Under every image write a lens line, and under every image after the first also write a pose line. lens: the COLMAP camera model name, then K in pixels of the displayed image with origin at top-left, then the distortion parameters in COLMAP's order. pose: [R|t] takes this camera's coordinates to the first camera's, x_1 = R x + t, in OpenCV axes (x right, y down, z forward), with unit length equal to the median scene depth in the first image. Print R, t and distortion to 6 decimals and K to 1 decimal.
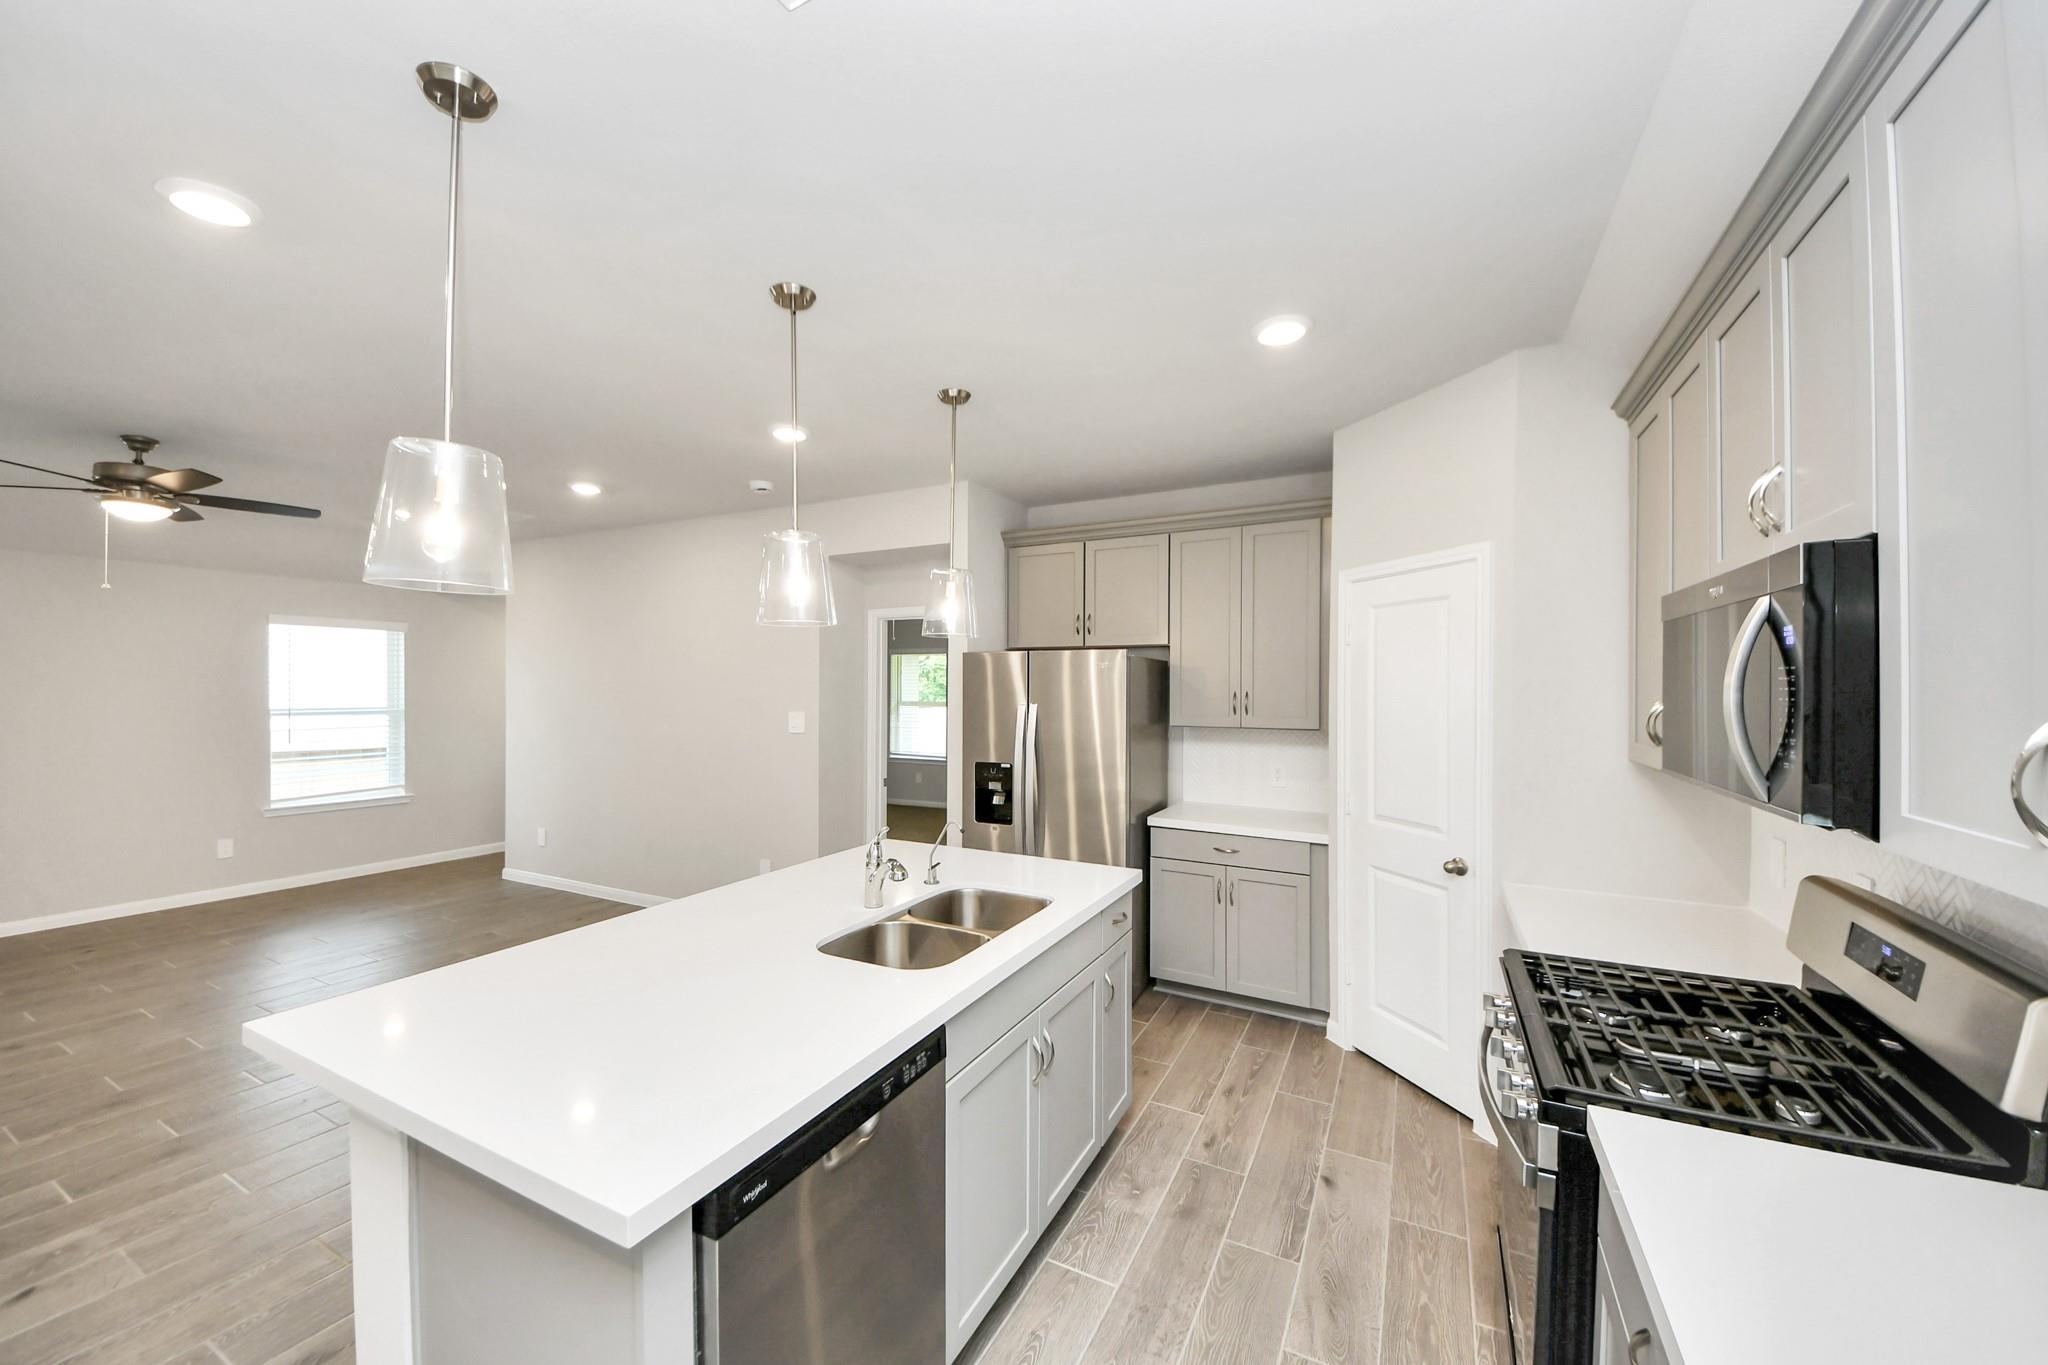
lens RADIAL K [[768.0, 0, 1024.0], [0, 768.0, 682.5], [0, 0, 1]] dist [0.023002, -0.017175]
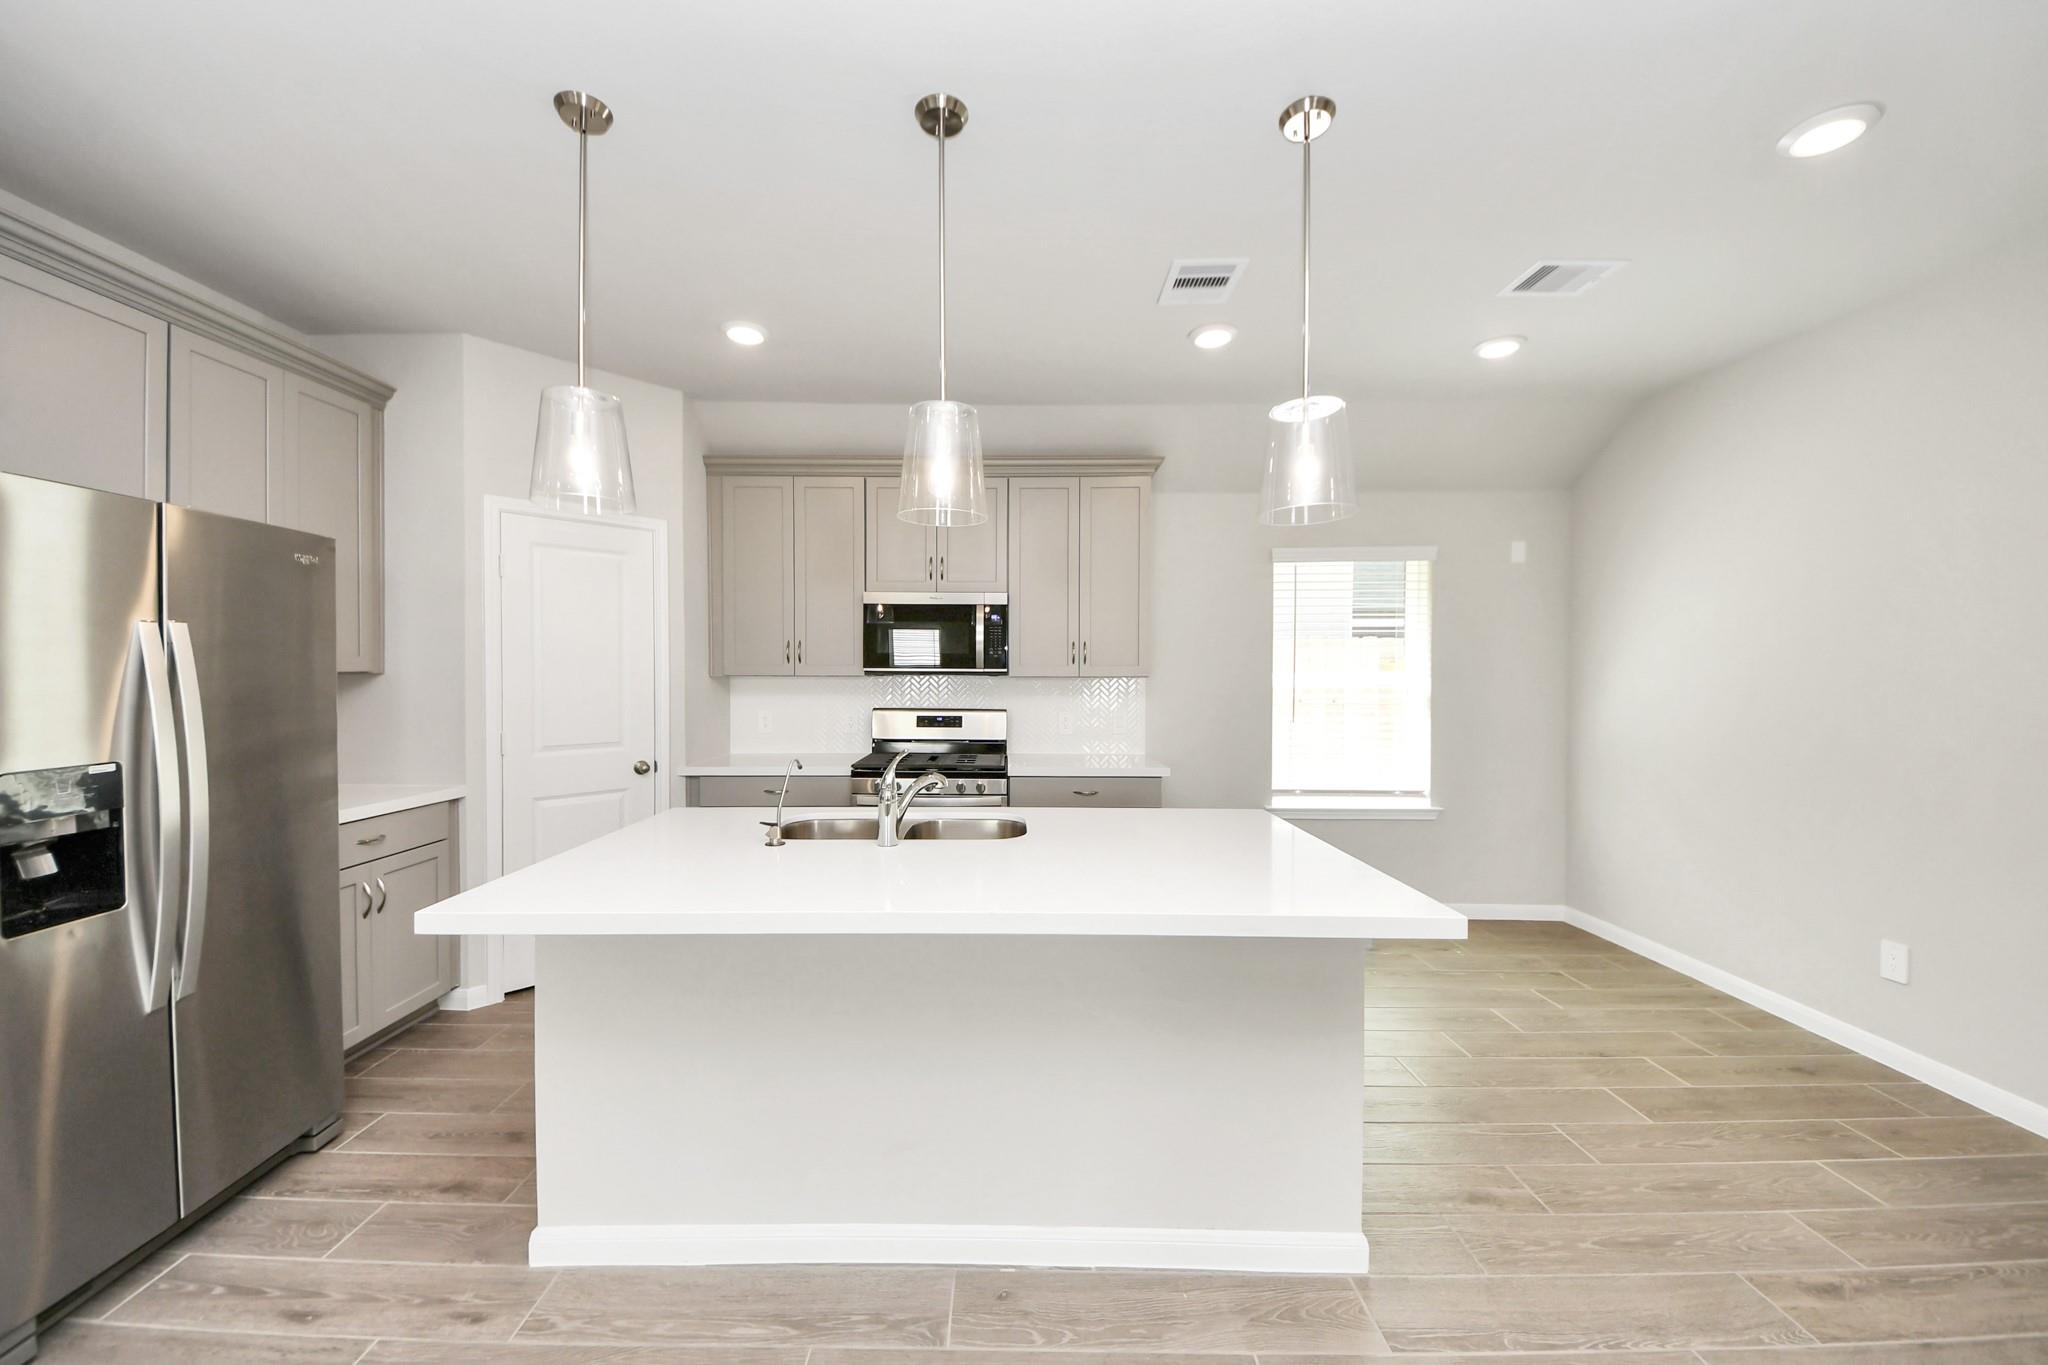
lens RADIAL K [[768.2, 0, 994.5], [0, 768.2, 676.6], [0, 0, 1]] dist [0.001122, -0.007871]
pose [[-0.443249, -0.012990, 0.896304, -0.684716], [-0.006560, 0.999915, 0.011247, 0.055996], [-0.896374, -0.000895, -0.443297, 0.849297]]
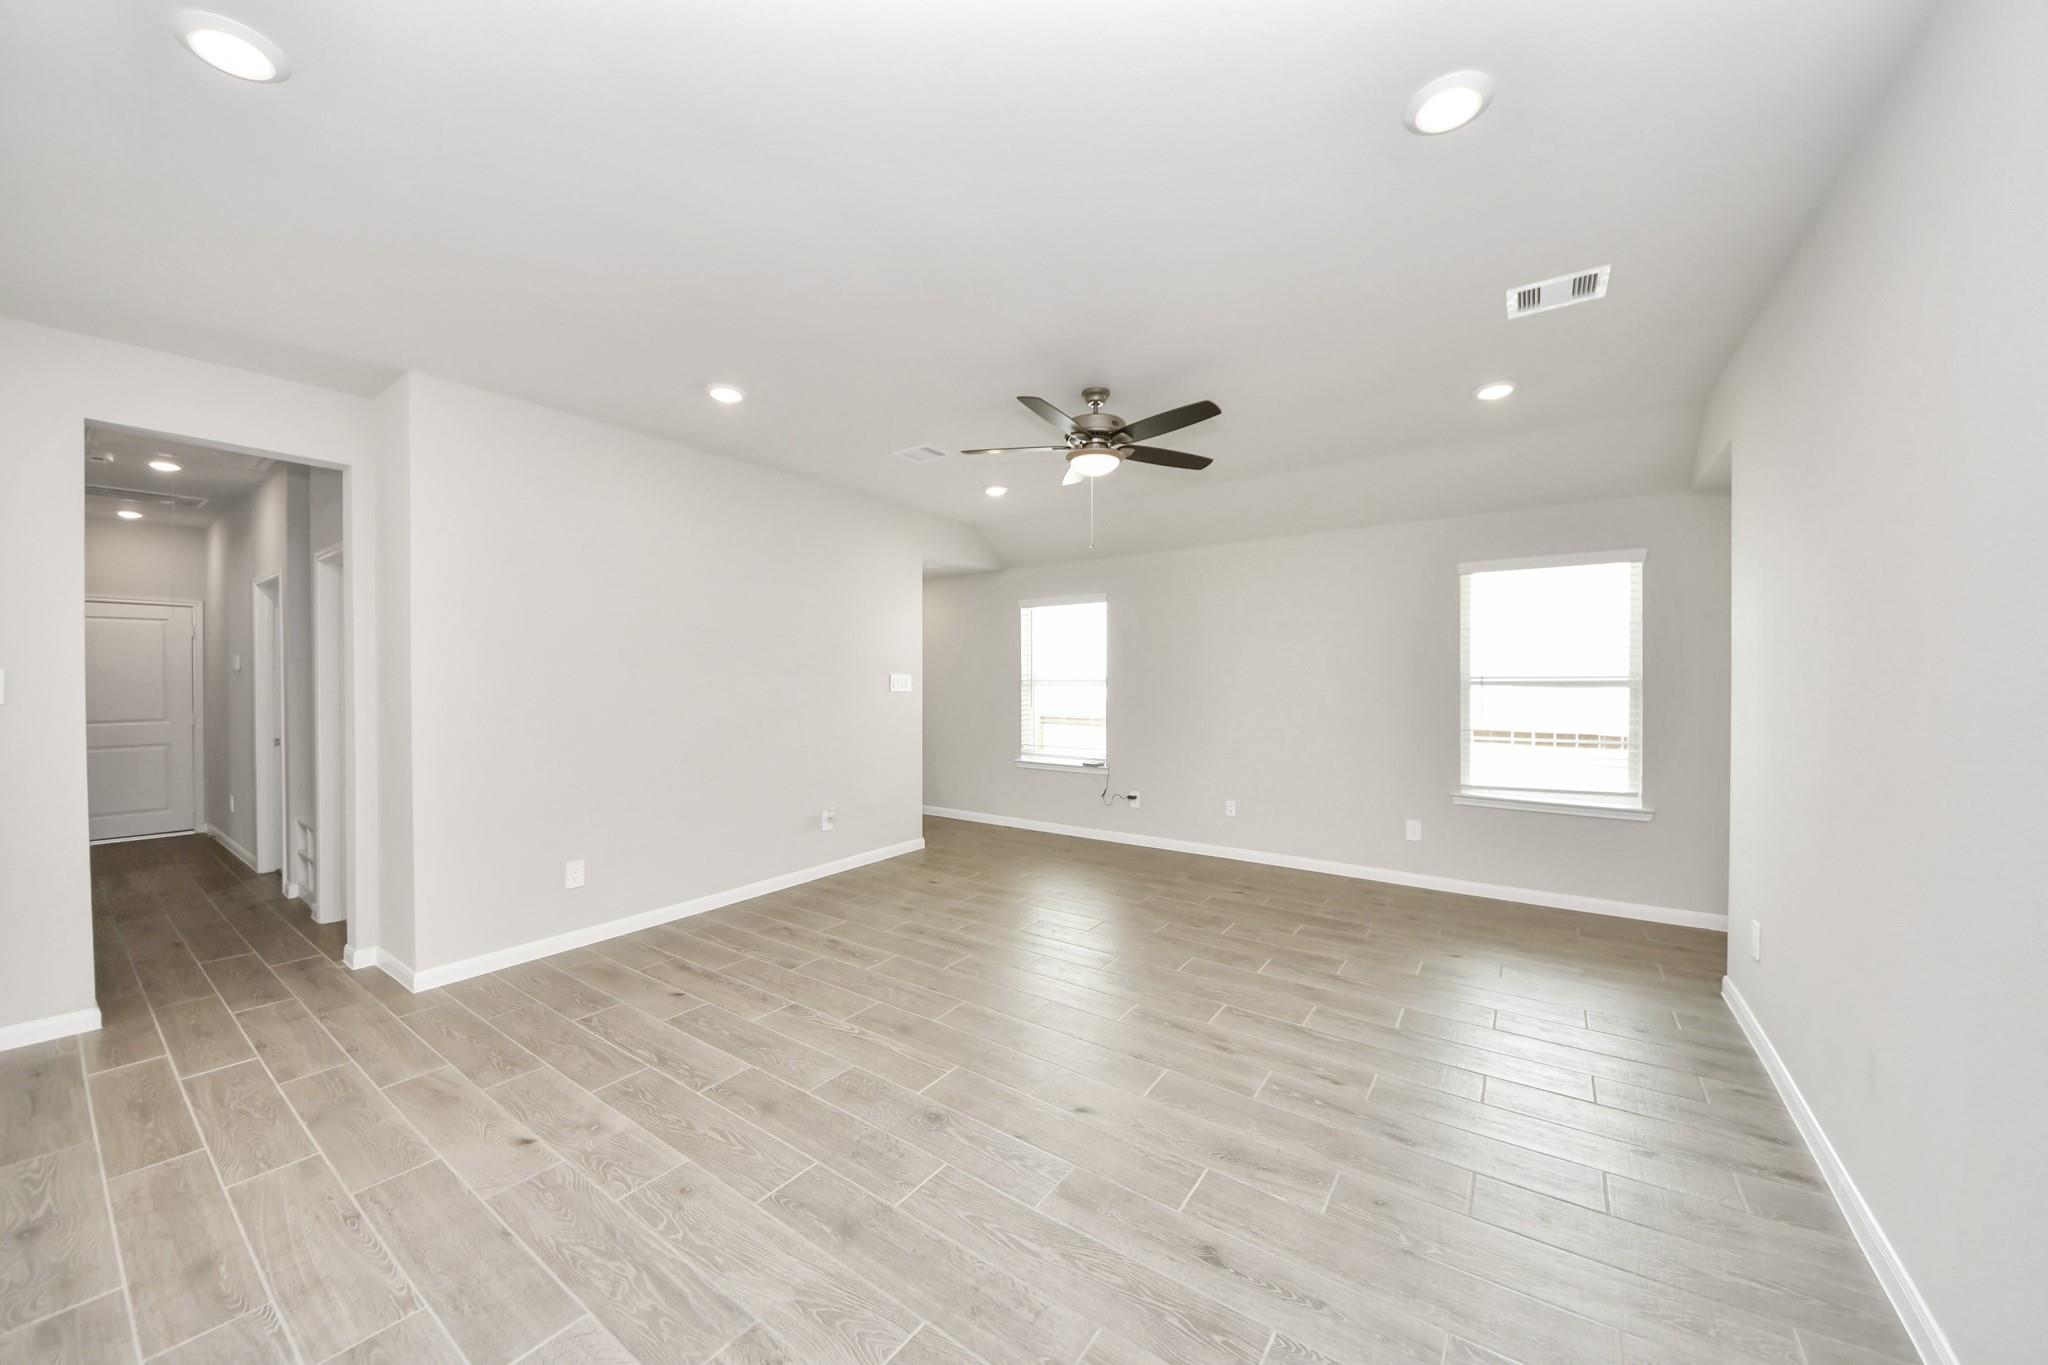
lens RADIAL K [[731.5, 0, 1009.7], [0, 731.5, 682.6], [0, 0, 1]] dist [0.021227, -0.000216]
pose [[-0.156009, 0.007420, -0.987728, -0.159564], [0.004890, 0.999965, 0.006740, 0.055712], [0.987744, -0.003779, -0.156040, 1.049379]]
